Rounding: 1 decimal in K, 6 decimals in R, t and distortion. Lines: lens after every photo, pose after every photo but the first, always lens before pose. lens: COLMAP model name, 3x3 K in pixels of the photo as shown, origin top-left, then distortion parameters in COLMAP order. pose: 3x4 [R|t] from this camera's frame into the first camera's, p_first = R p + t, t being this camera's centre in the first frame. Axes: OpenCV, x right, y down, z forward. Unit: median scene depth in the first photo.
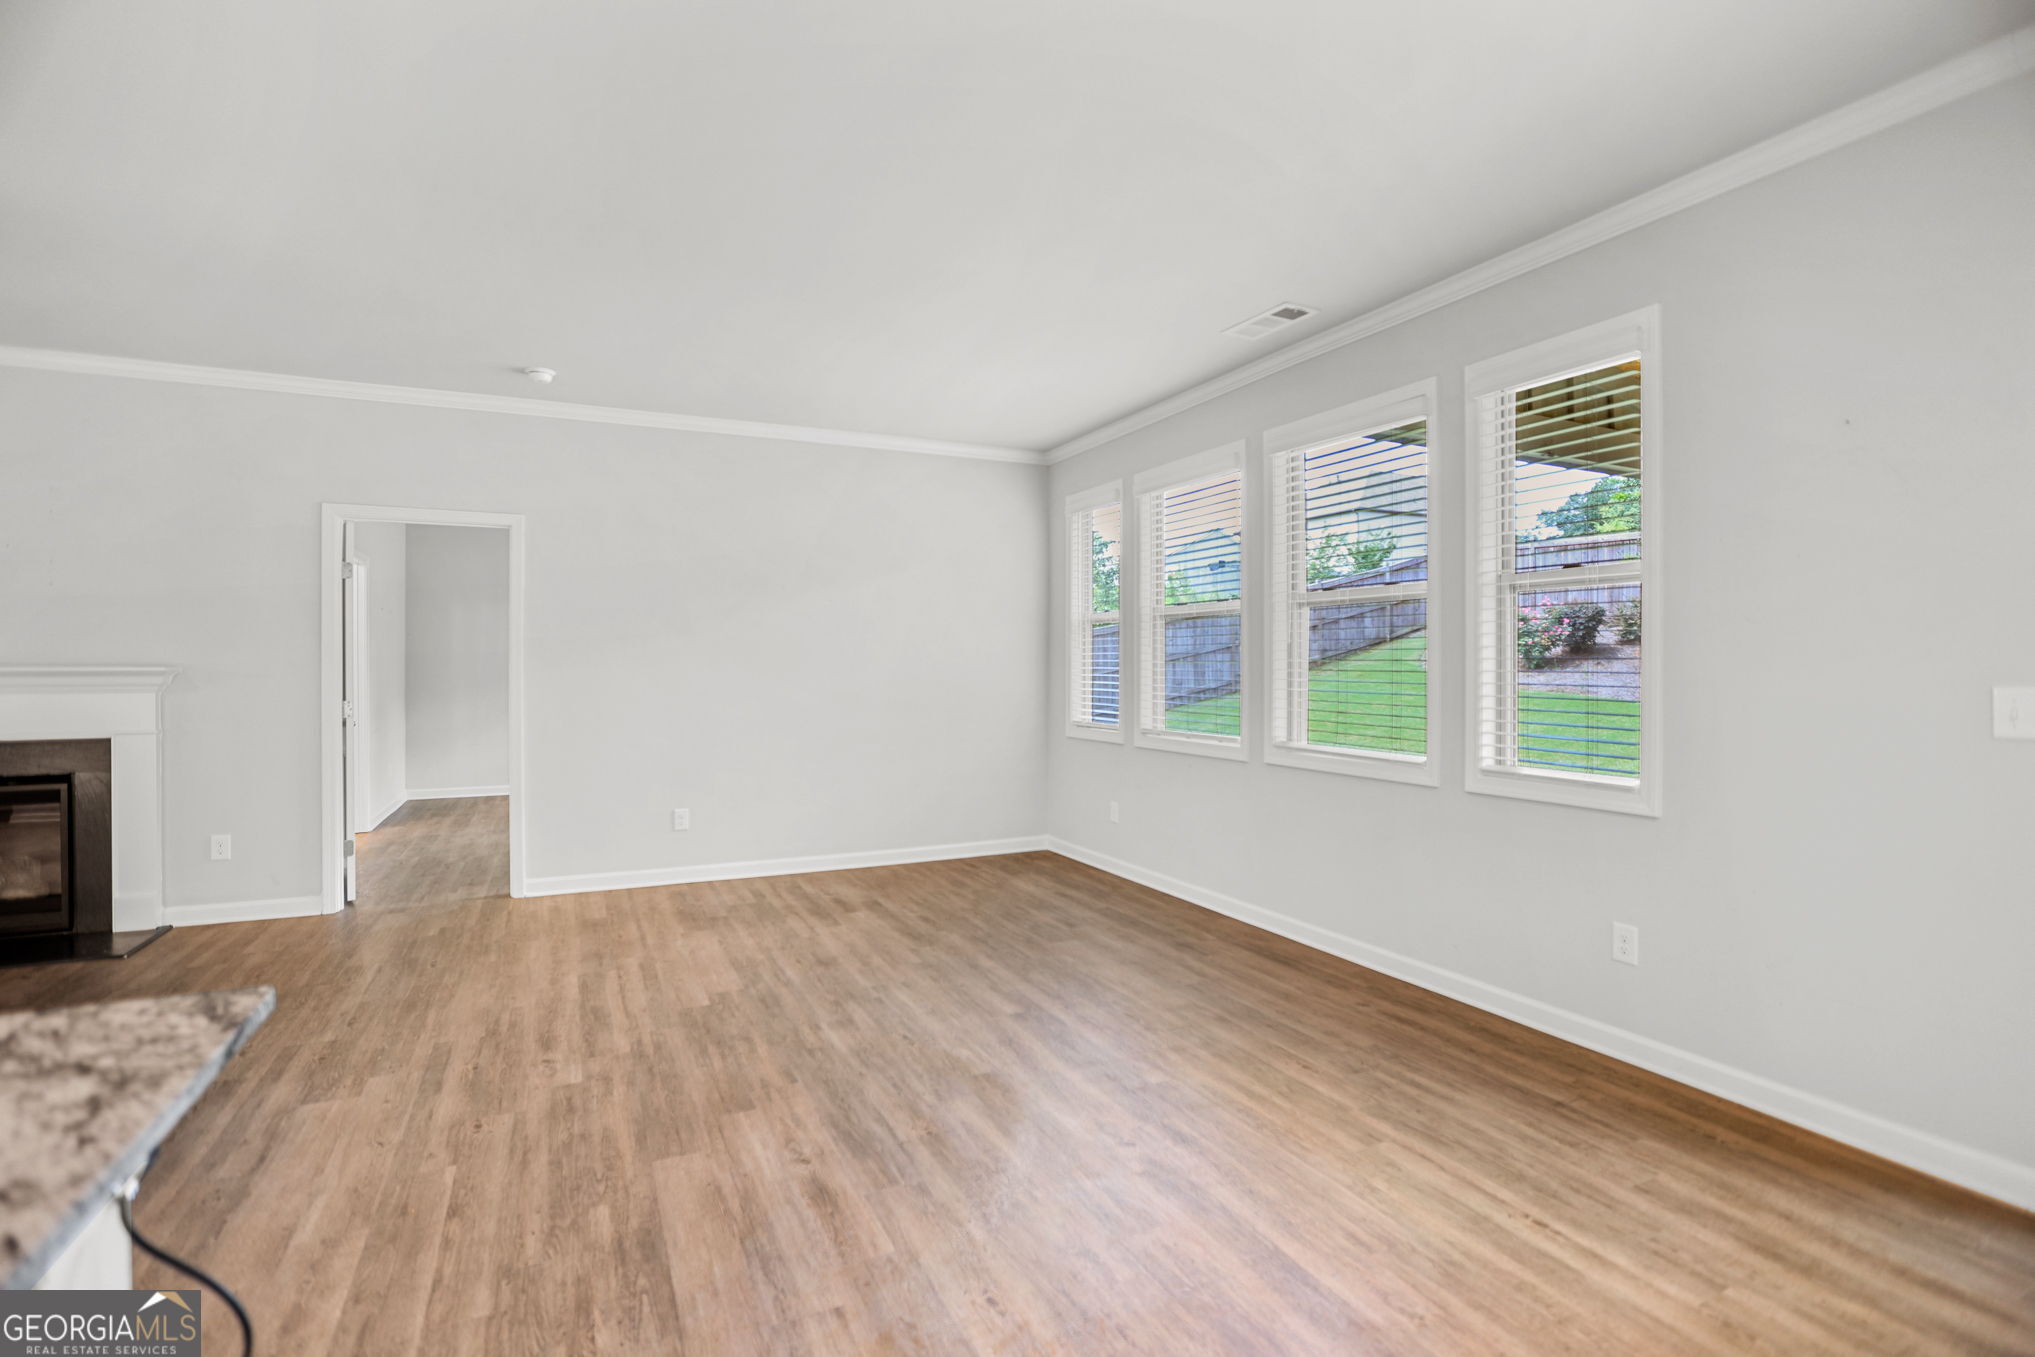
lens RADIAL K [[917.0, 0, 989.4], [0, 917.0, 689.4], [0, 0, 1]] dist [-0.062717, 0.027452]
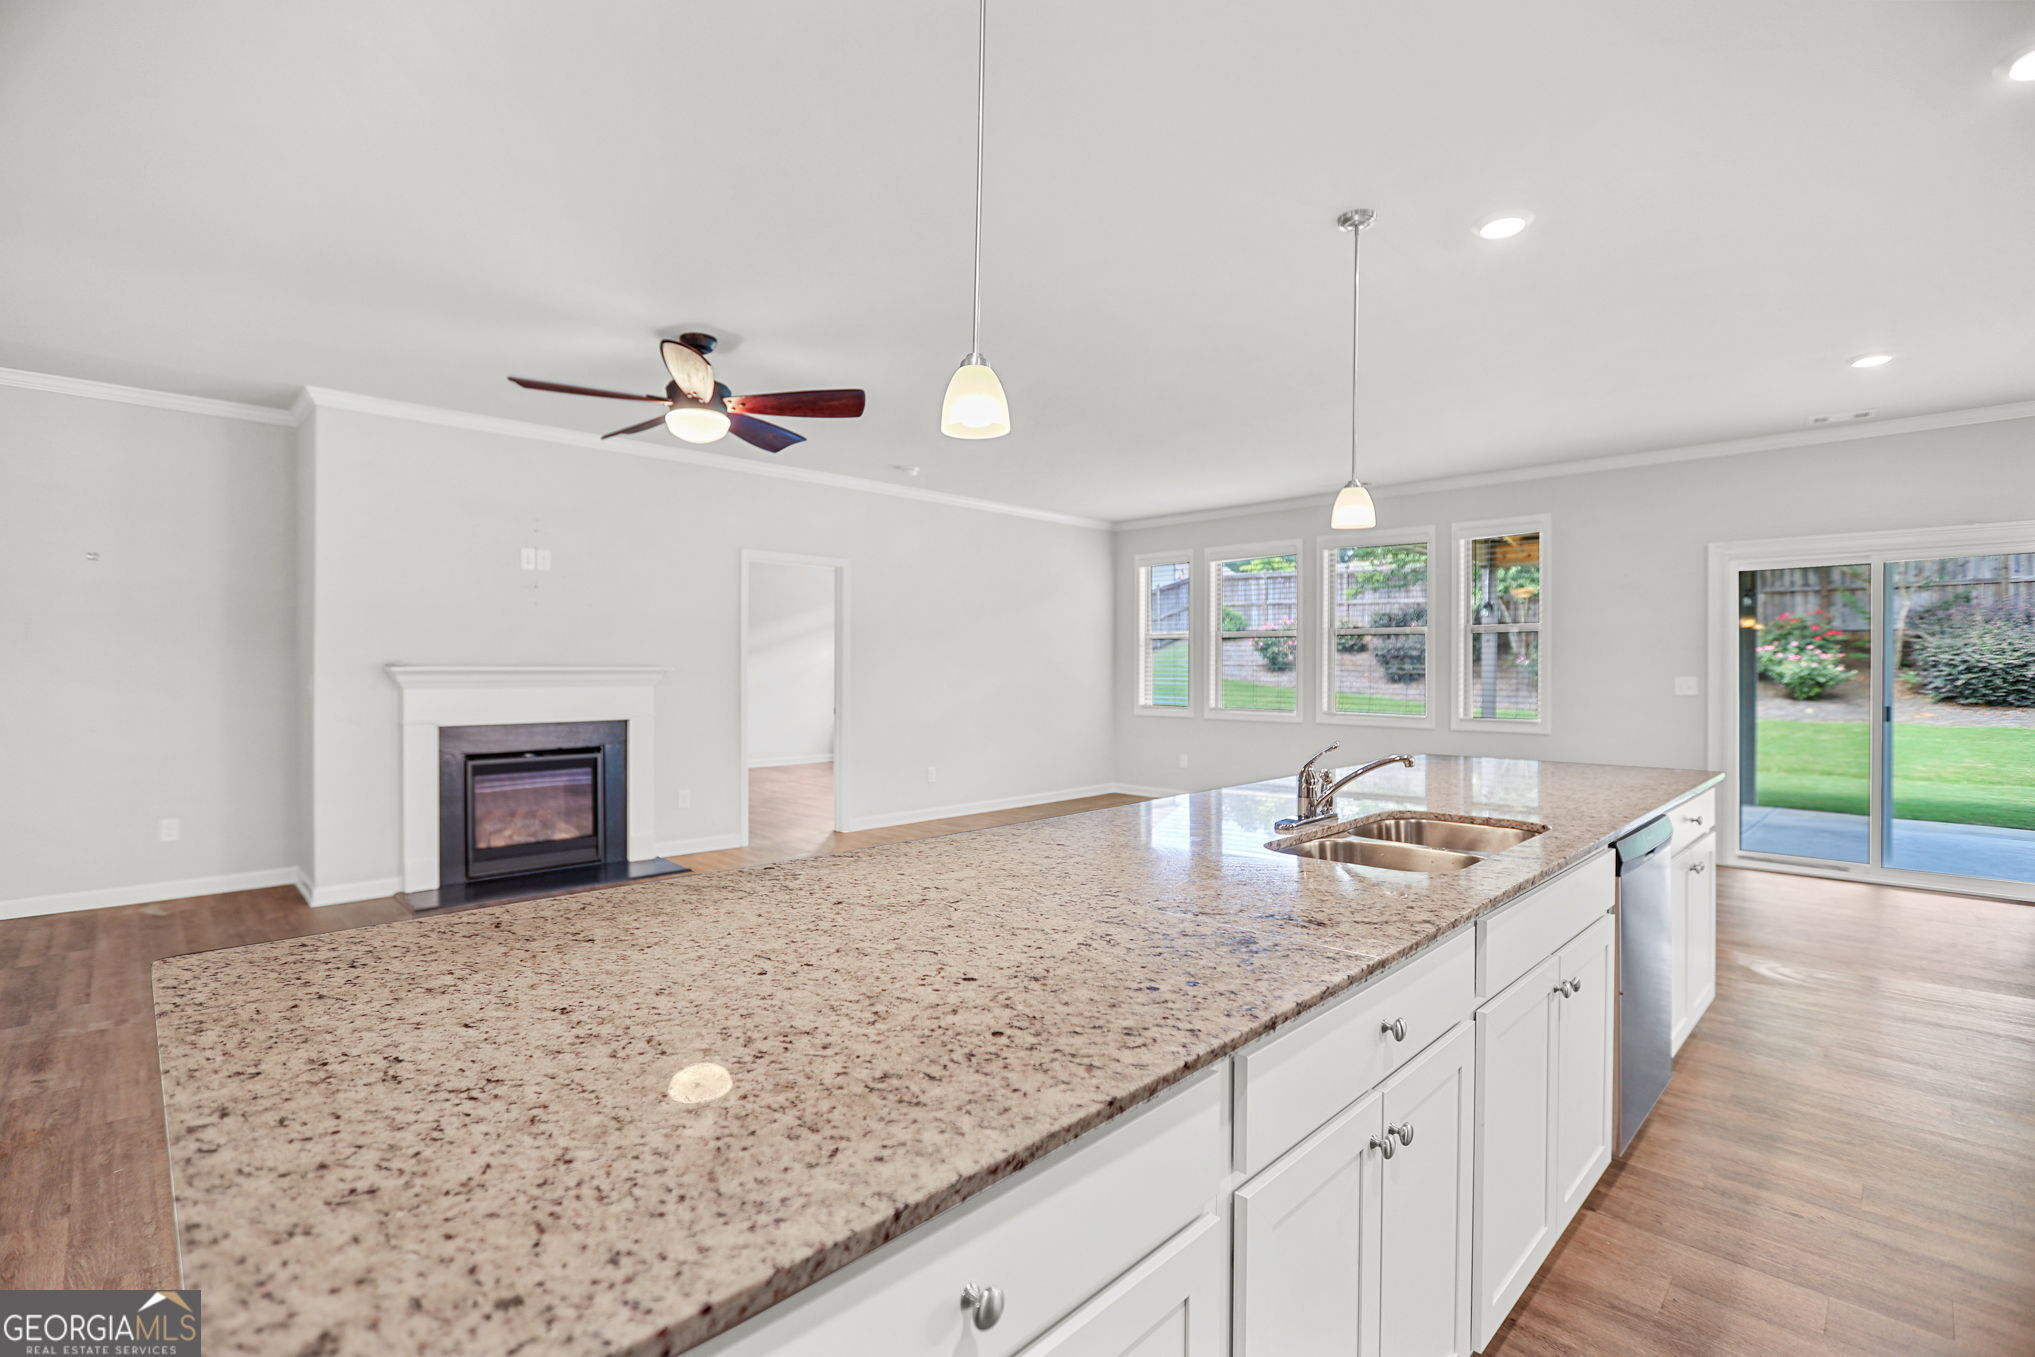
lens RADIAL K [[921.4, 0, 983.2], [0, 921.4, 707.4], [0, 0, 1]] dist [-0.011370, 0.008113]
pose [[0.947380, -0.011679, 0.319898, -1.242967], [0.005783, 0.999796, 0.019375, 0.015856], [-0.320059, -0.016505, 0.947254, -0.699331]]
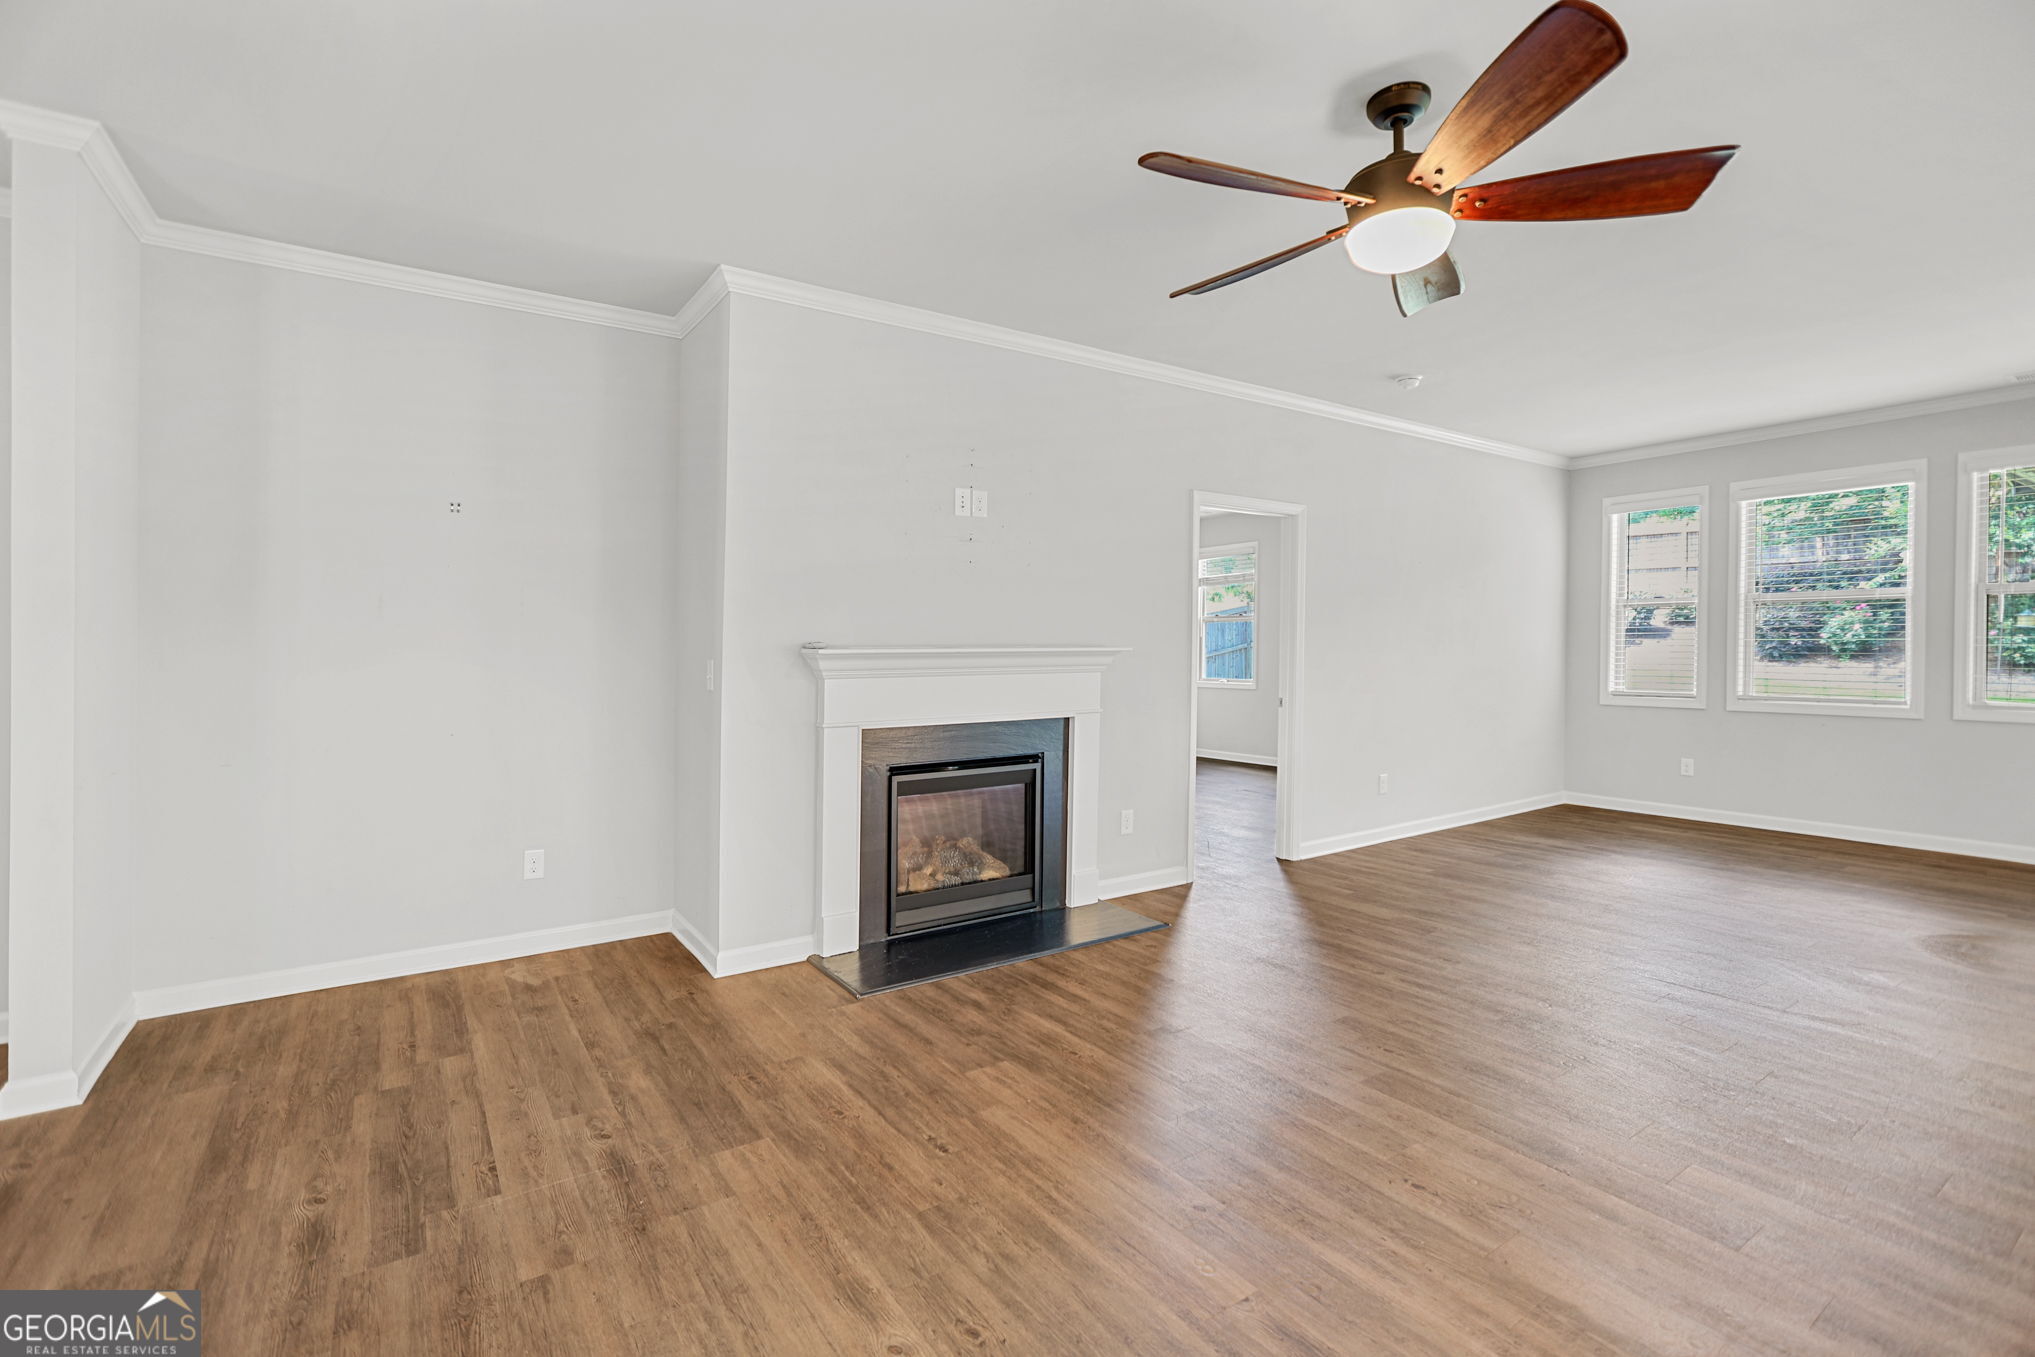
lens RADIAL K [[927.7, 0, 1021.5], [0, 927.7, 664.6], [0, 0, 1]] dist [-0.033616, 0.050068]
pose [[0.985532, -0.010729, 0.169149, -1.645655], [0.012734, 0.999861, -0.010774, 0.006132], [-0.169010, 0.012772, 0.985532, -0.058781]]
